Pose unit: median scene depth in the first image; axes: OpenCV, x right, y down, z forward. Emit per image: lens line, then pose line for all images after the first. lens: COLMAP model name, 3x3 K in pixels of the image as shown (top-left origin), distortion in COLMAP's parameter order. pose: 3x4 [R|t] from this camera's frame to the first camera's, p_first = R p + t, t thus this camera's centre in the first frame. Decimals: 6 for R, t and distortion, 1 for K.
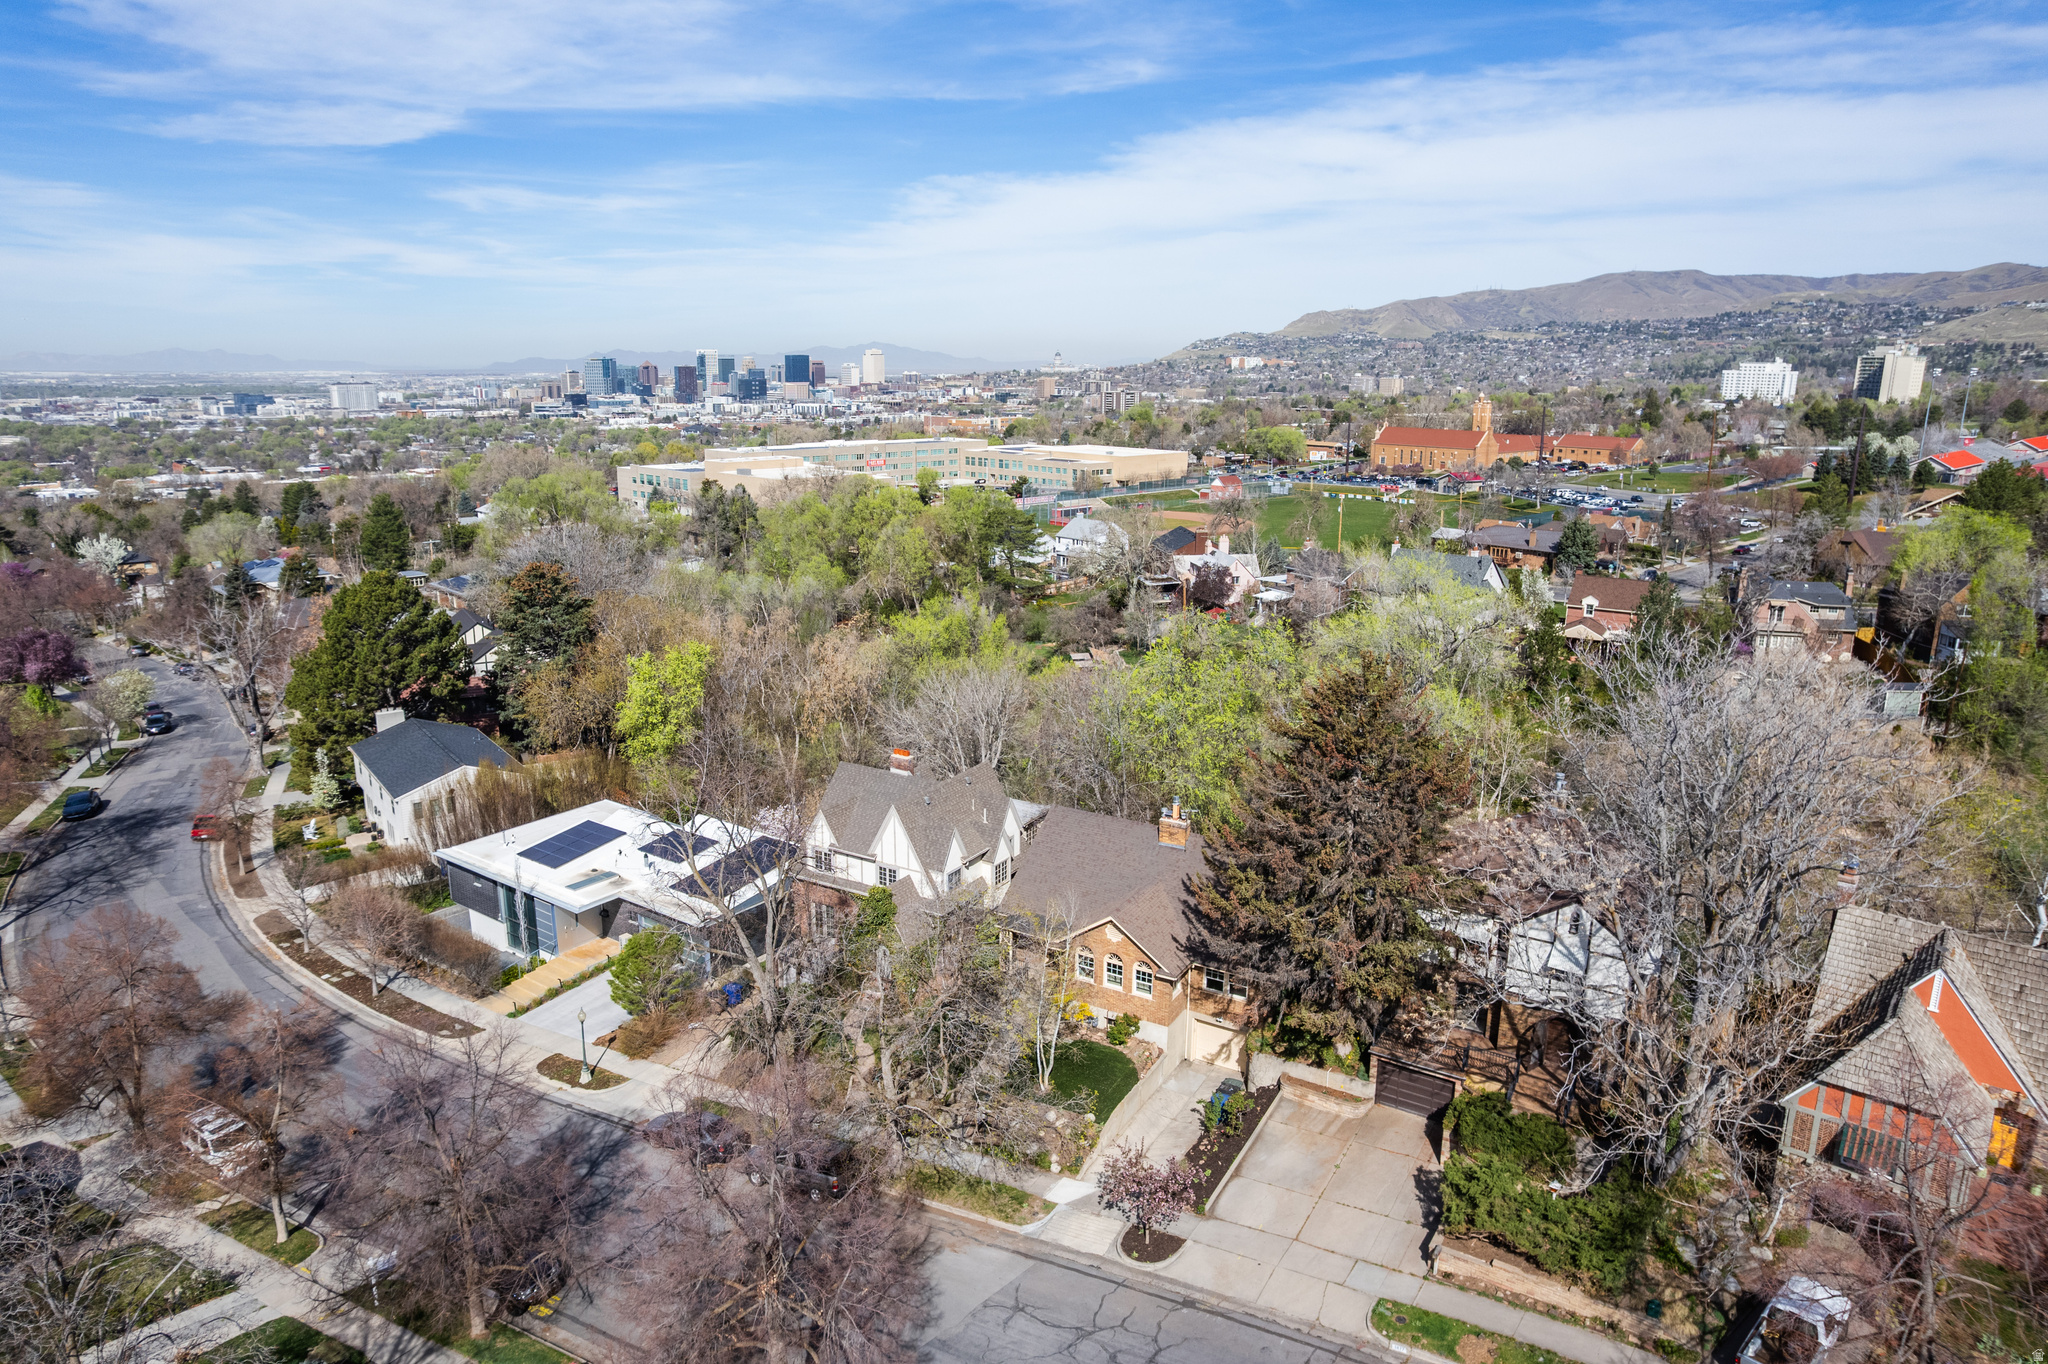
lens RADIAL K [[1334.4, 0, 1011.3], [0, 1334.4, 672.7], [0, 0, 1]] dist [-0.077384, 0.068746]
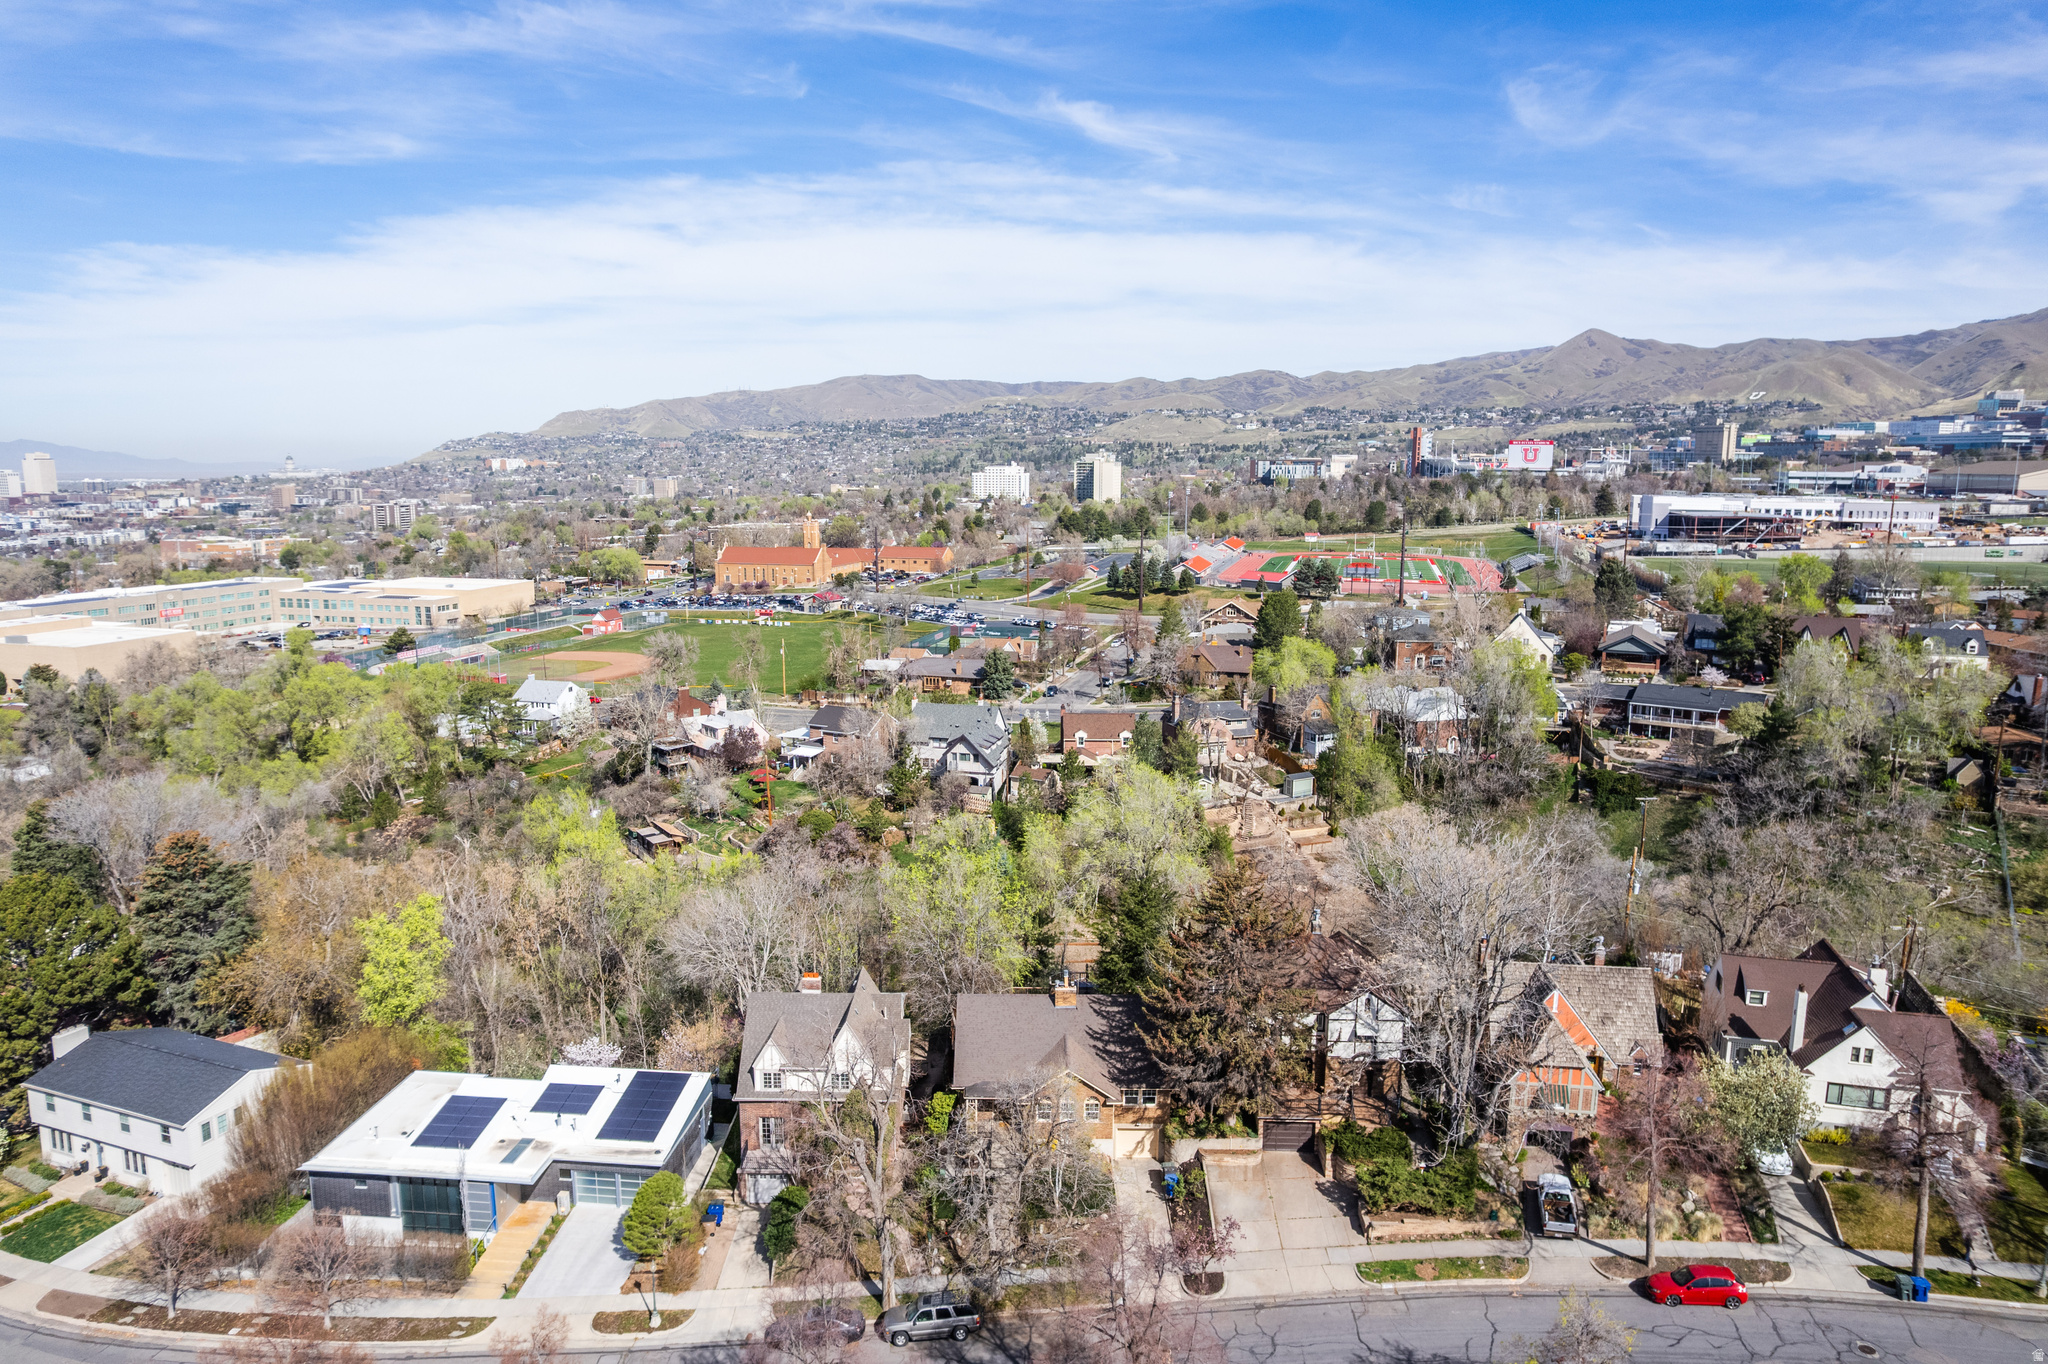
lens RADIAL K [[1334.4, 0, 1017.5], [0, 1334.4, 675.2], [0, 0, 1]] dist [-0.077384, 0.068746]
pose [[0.852232, -0.085114, 0.516195, -0.460588], [0.120419, 0.992098, -0.035226, -0.128260], [-0.509118, 0.092180, 0.855747, -0.130578]]
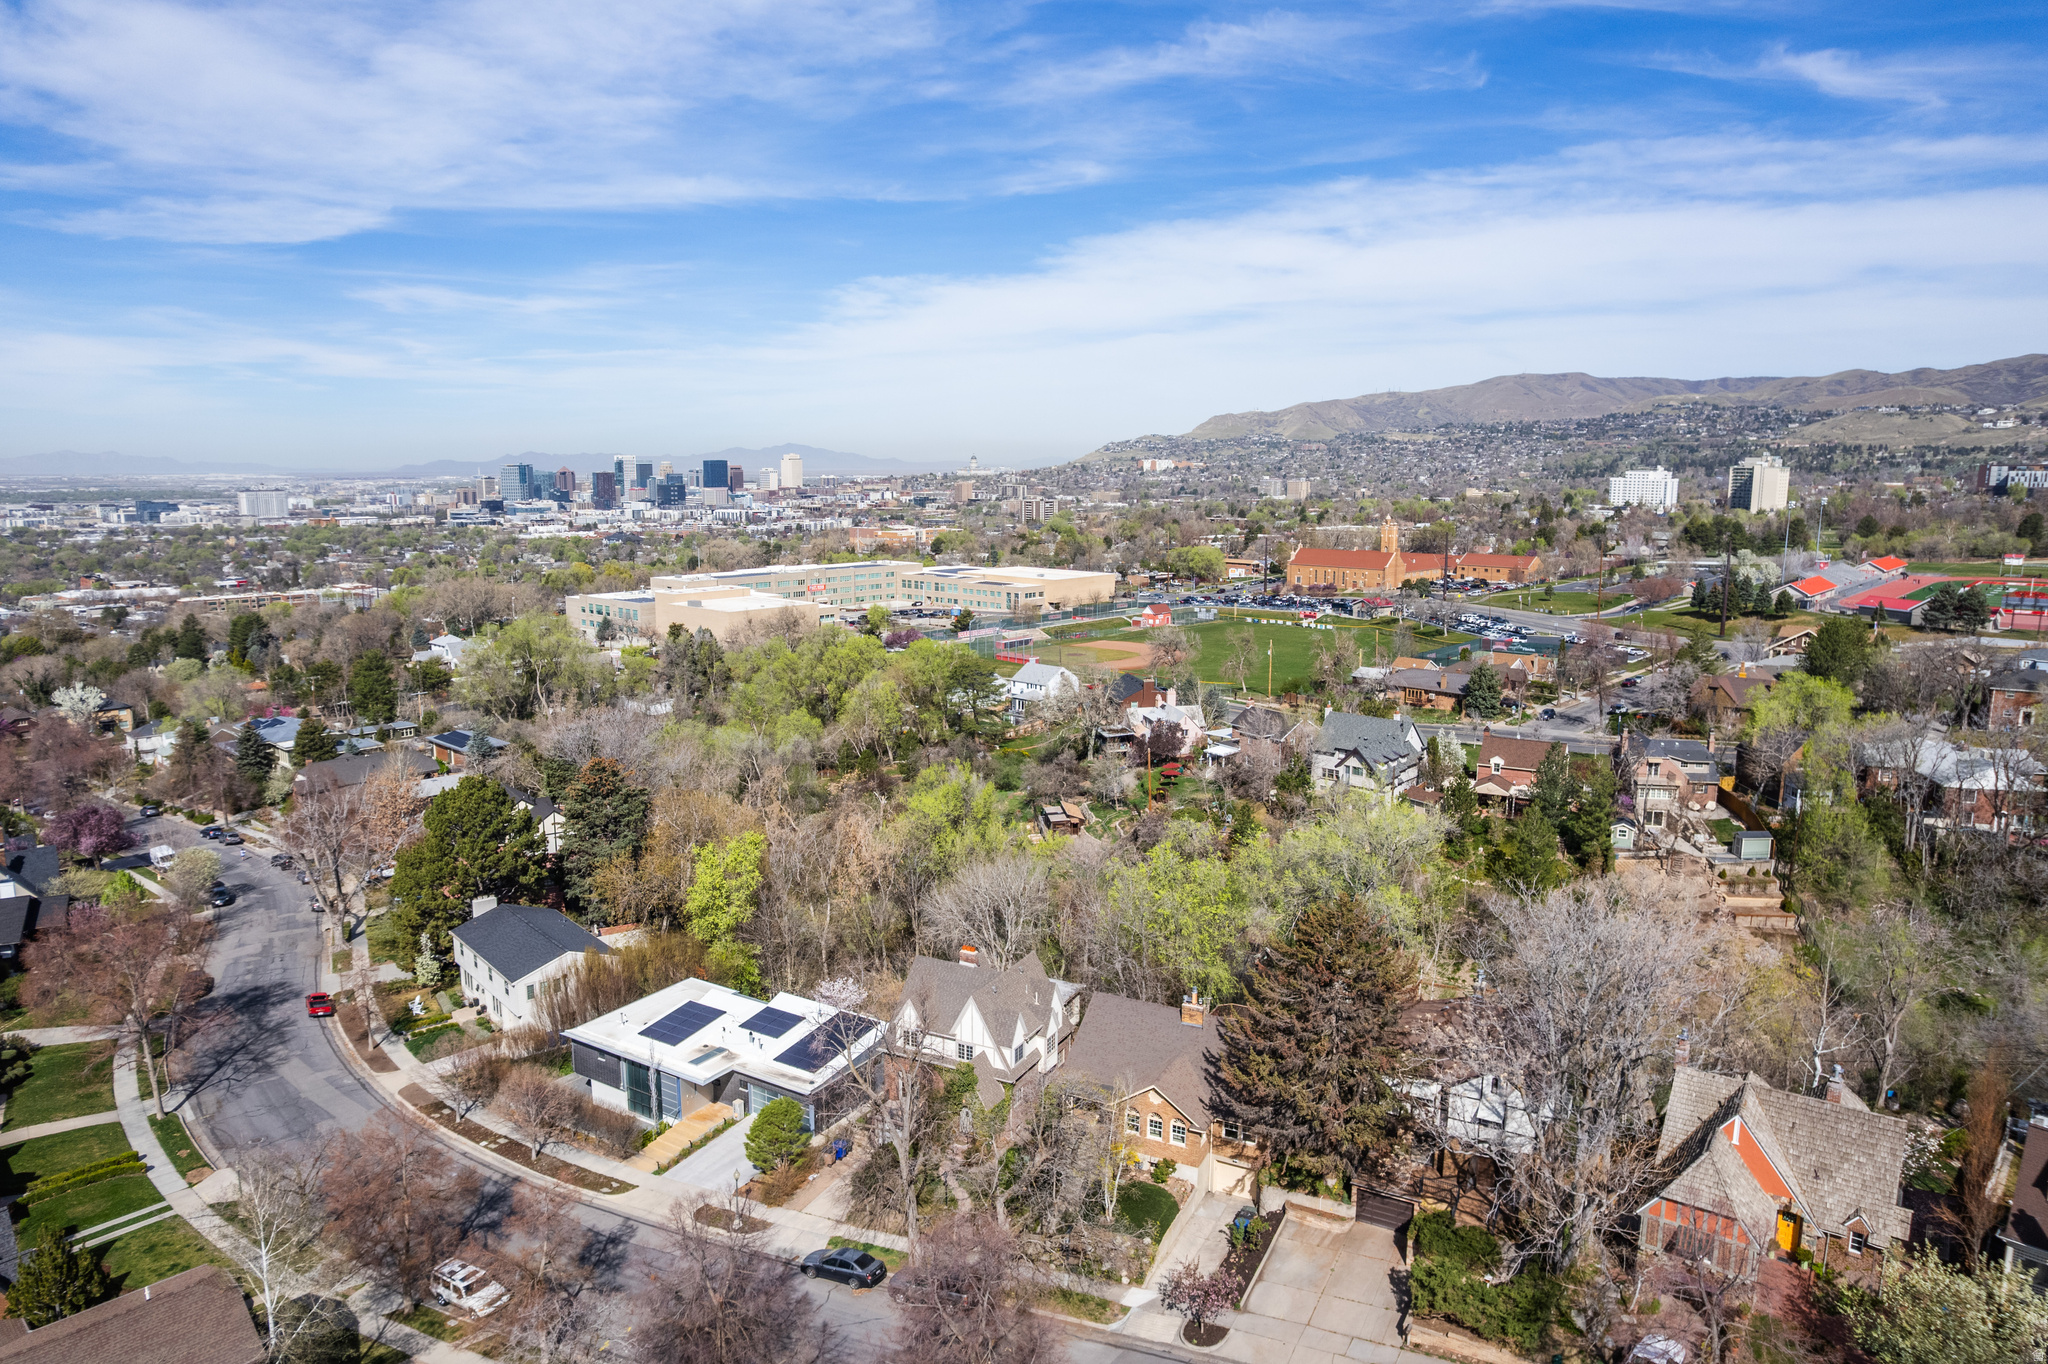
lens RADIAL K [[1334.4, 0, 1017.5], [0, 1334.4, 675.6], [0, 0, 1]] dist [-0.077384, 0.068746]
pose [[0.997714, -0.012987, 0.066321, -0.102912], [0.017658, 0.997367, -0.070342, -0.096328], [-0.065233, 0.071352, 0.995316, -0.243077]]
